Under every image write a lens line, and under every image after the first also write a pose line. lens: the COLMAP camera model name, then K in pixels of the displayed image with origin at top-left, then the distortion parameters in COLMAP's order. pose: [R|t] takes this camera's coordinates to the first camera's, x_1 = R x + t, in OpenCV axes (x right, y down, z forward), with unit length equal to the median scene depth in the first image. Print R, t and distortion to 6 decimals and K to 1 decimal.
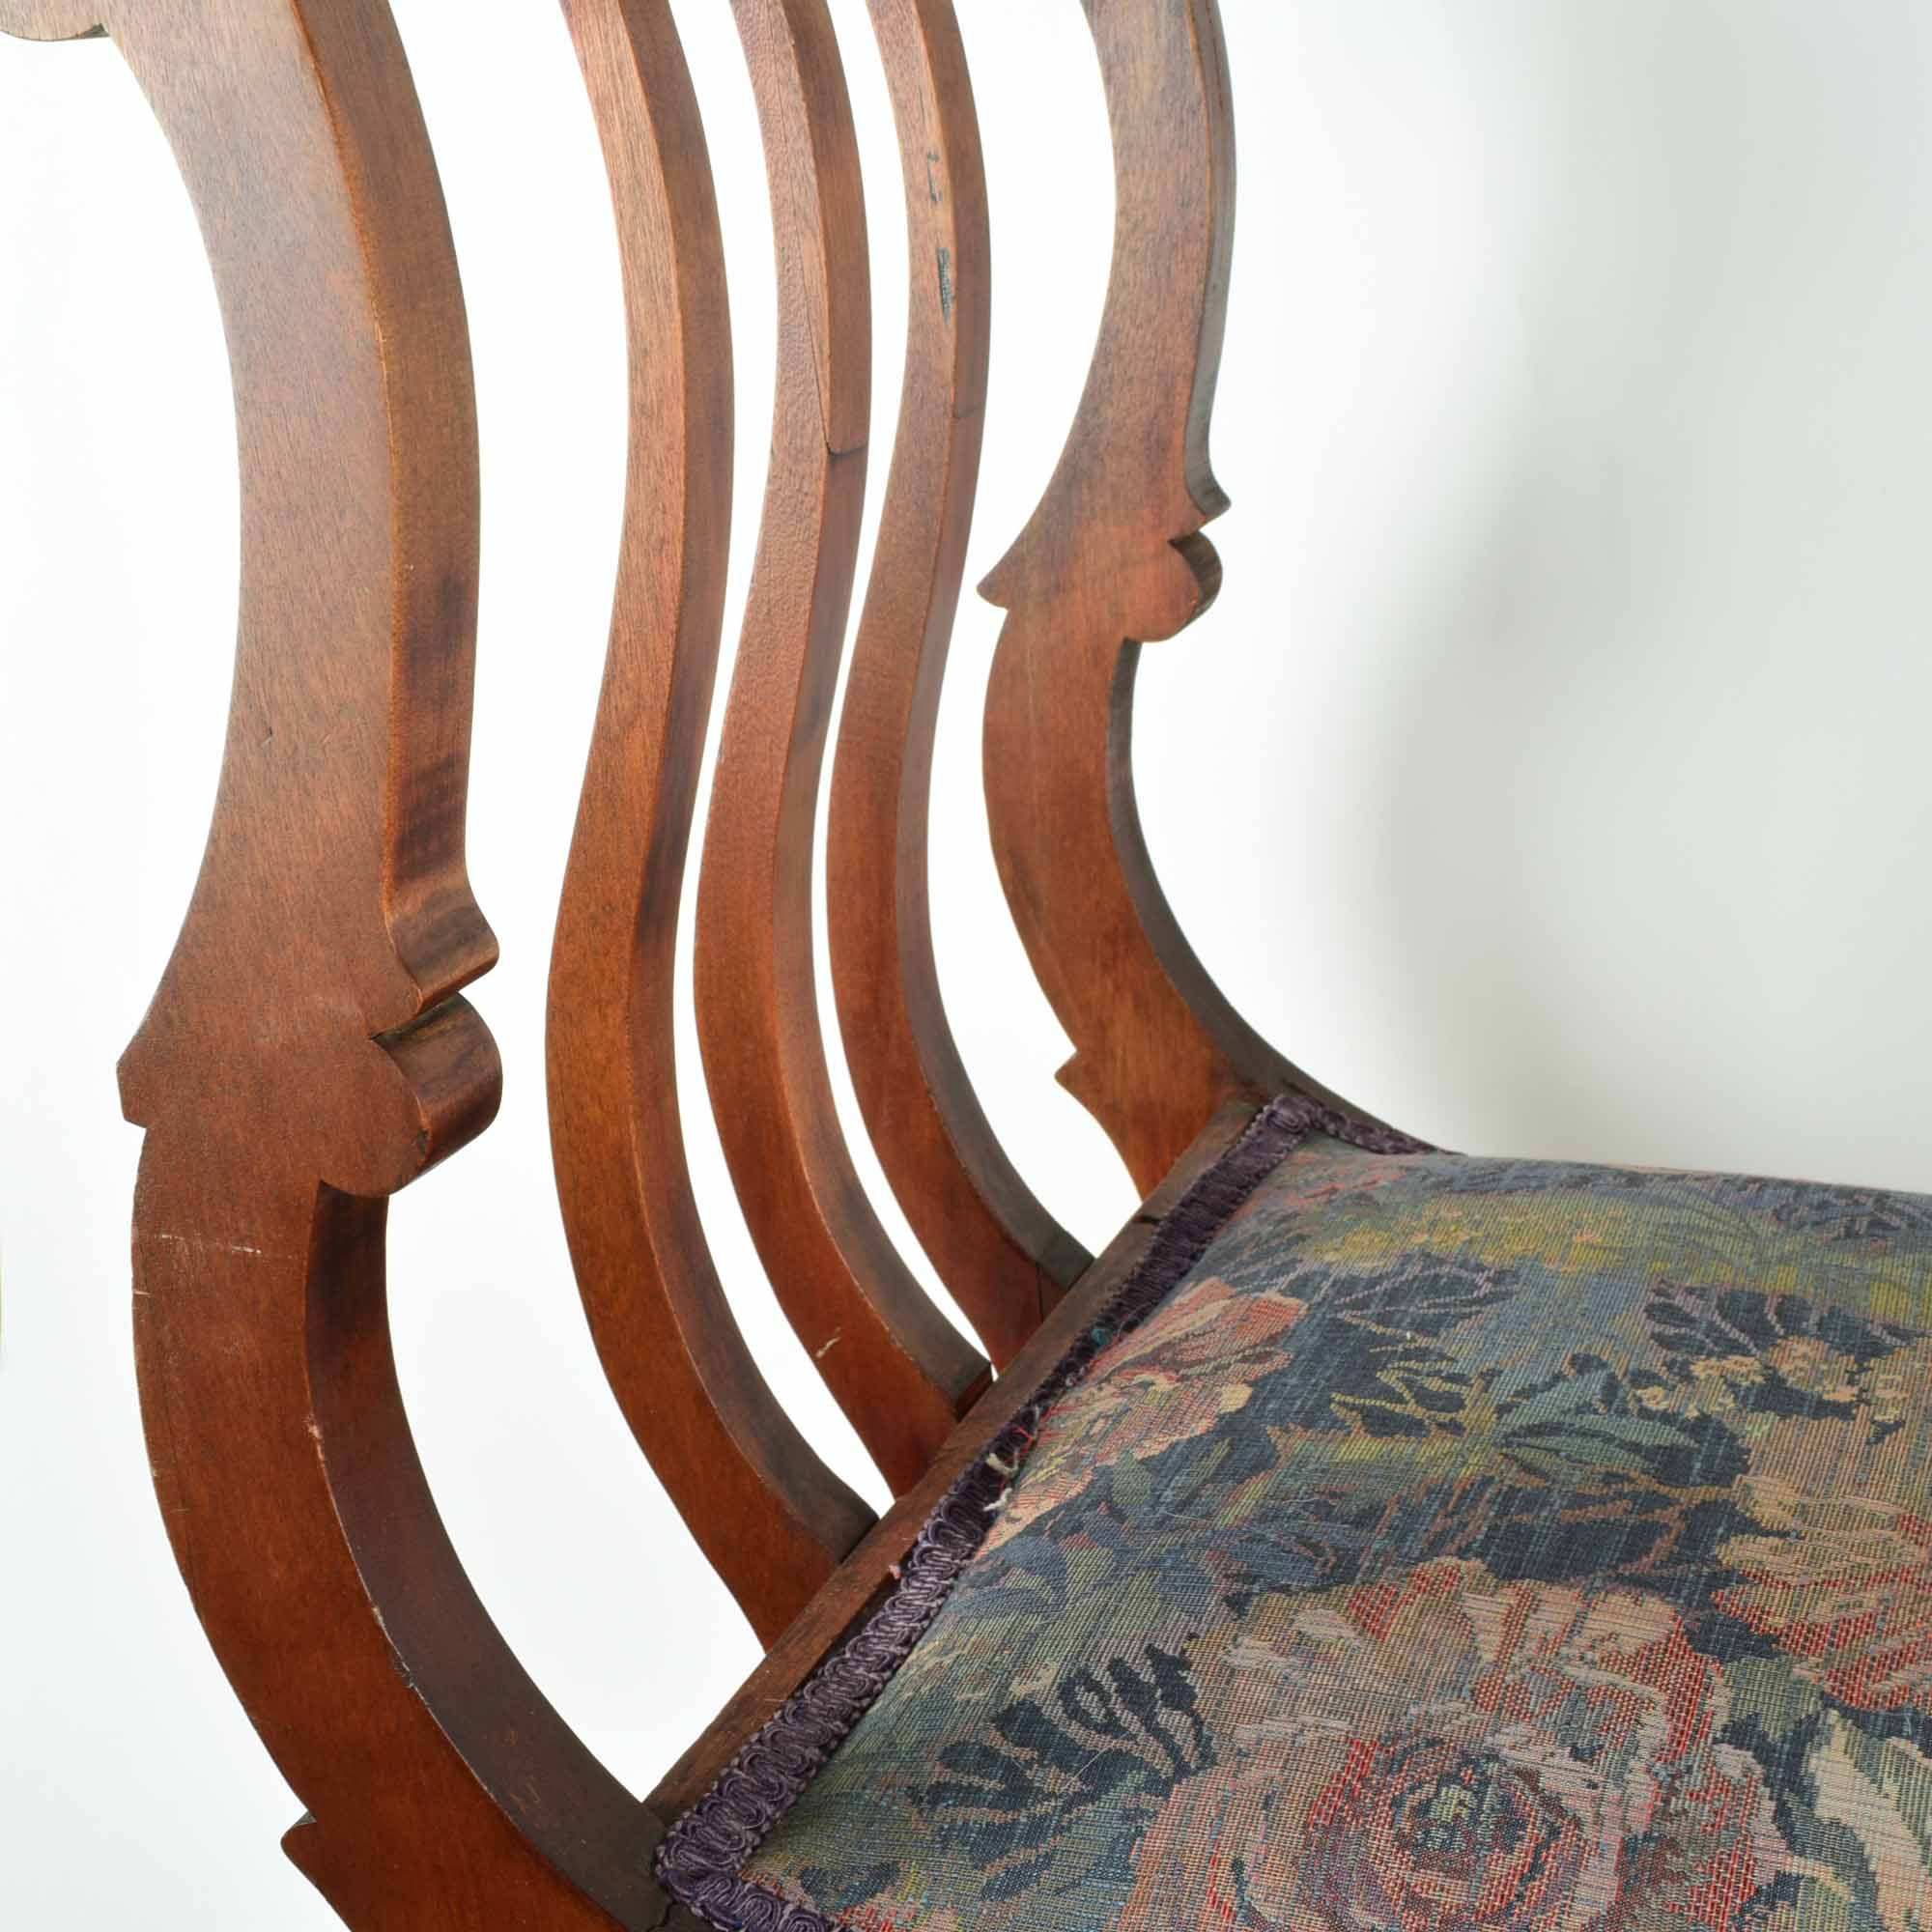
lens RADIAL K [[3244.8, 0, 1077.7], [0, 3244.8, 963.4], [0, 0, 1]] dist [-0.032647, 0.031359]
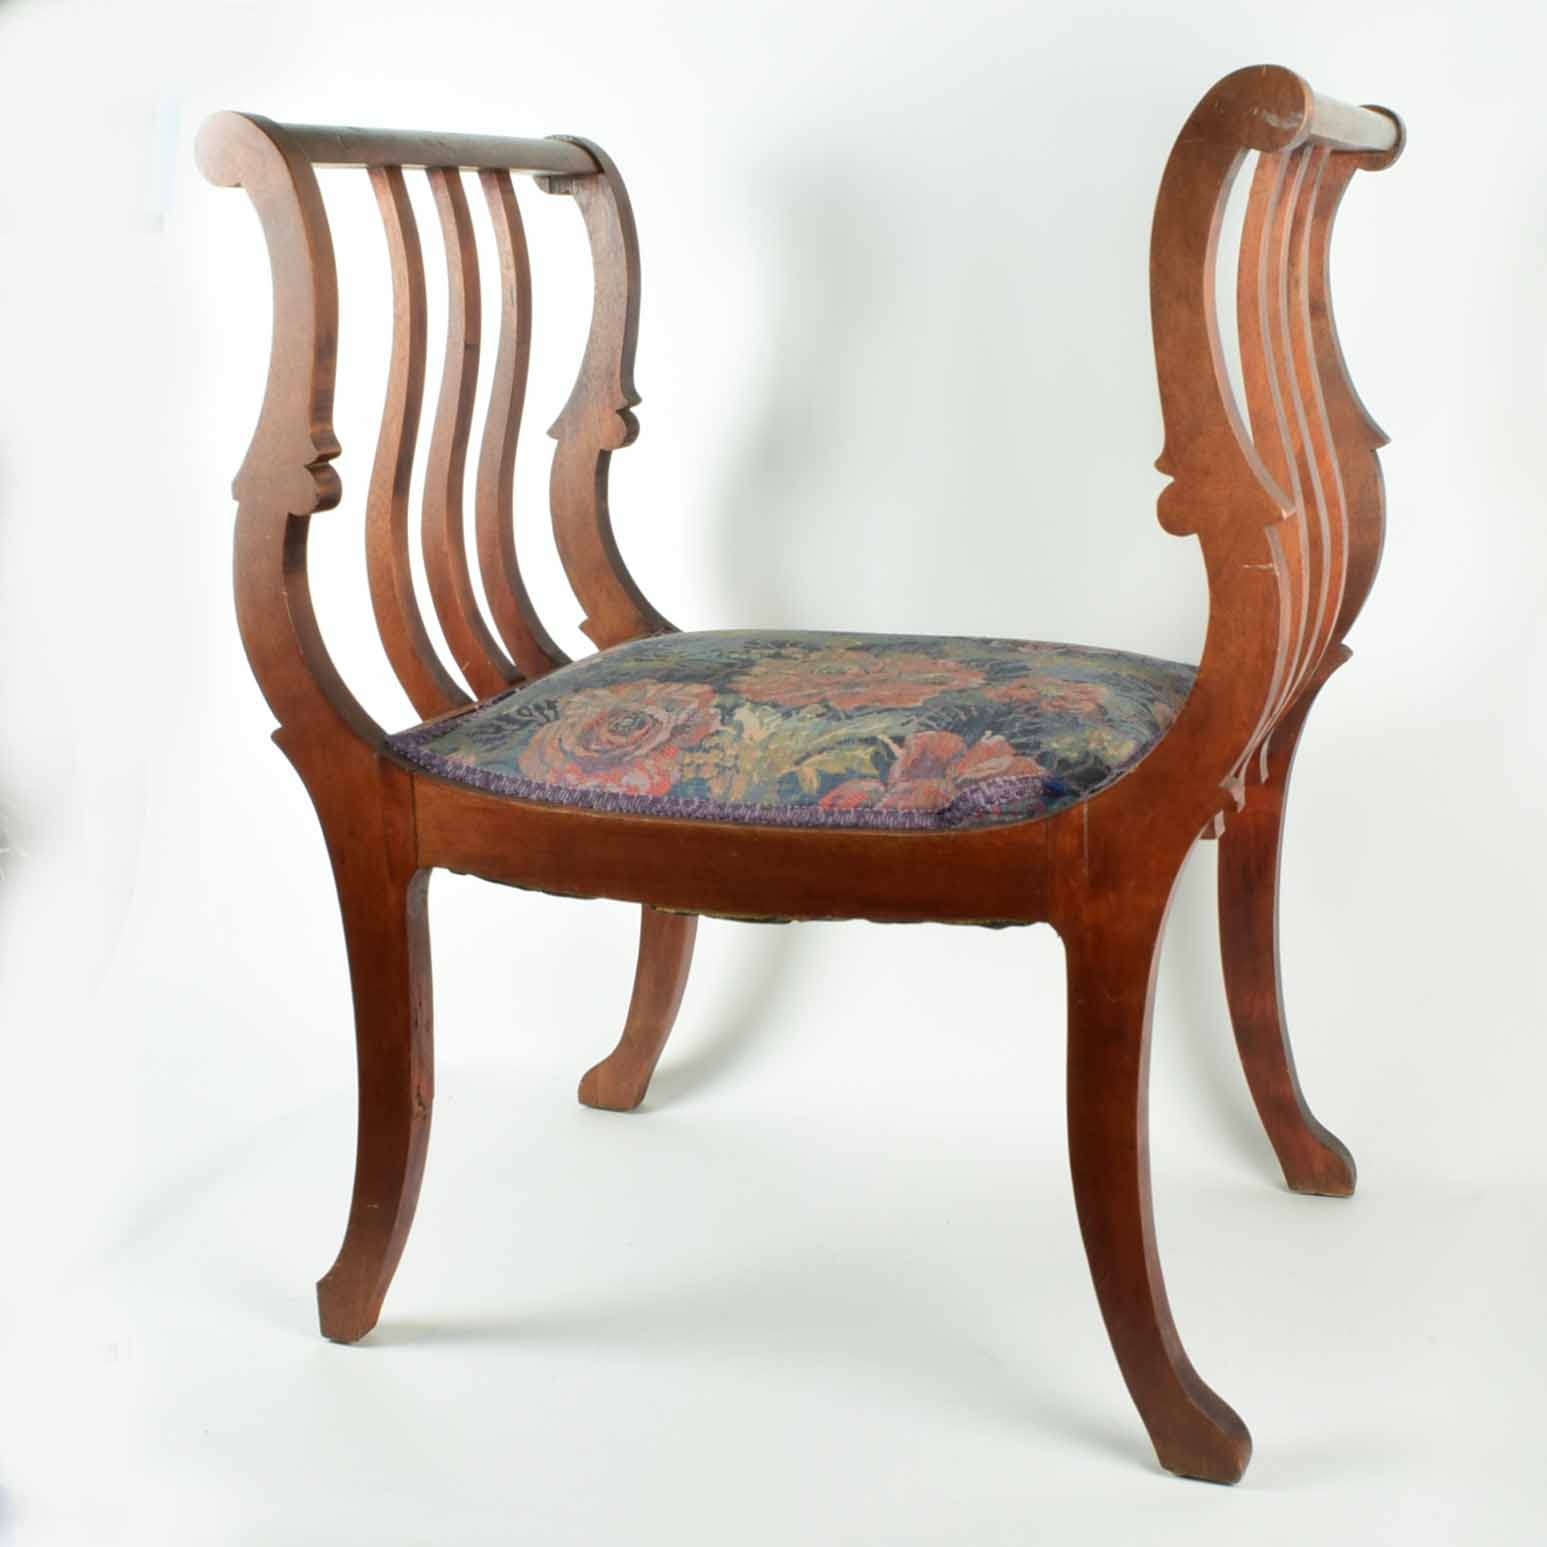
lens RADIAL K [[2374.7, 0, 773.5], [0, 2374.7, 773.5], [0, 0, 1]] dist [0.003854, -0.050928]
pose [[0.999384, 0.007526, -0.034270, 0.323676], [-0.010968, 0.994787, -0.101386, 0.516207], [0.033328, 0.101699, 0.994257, -1.285325]]
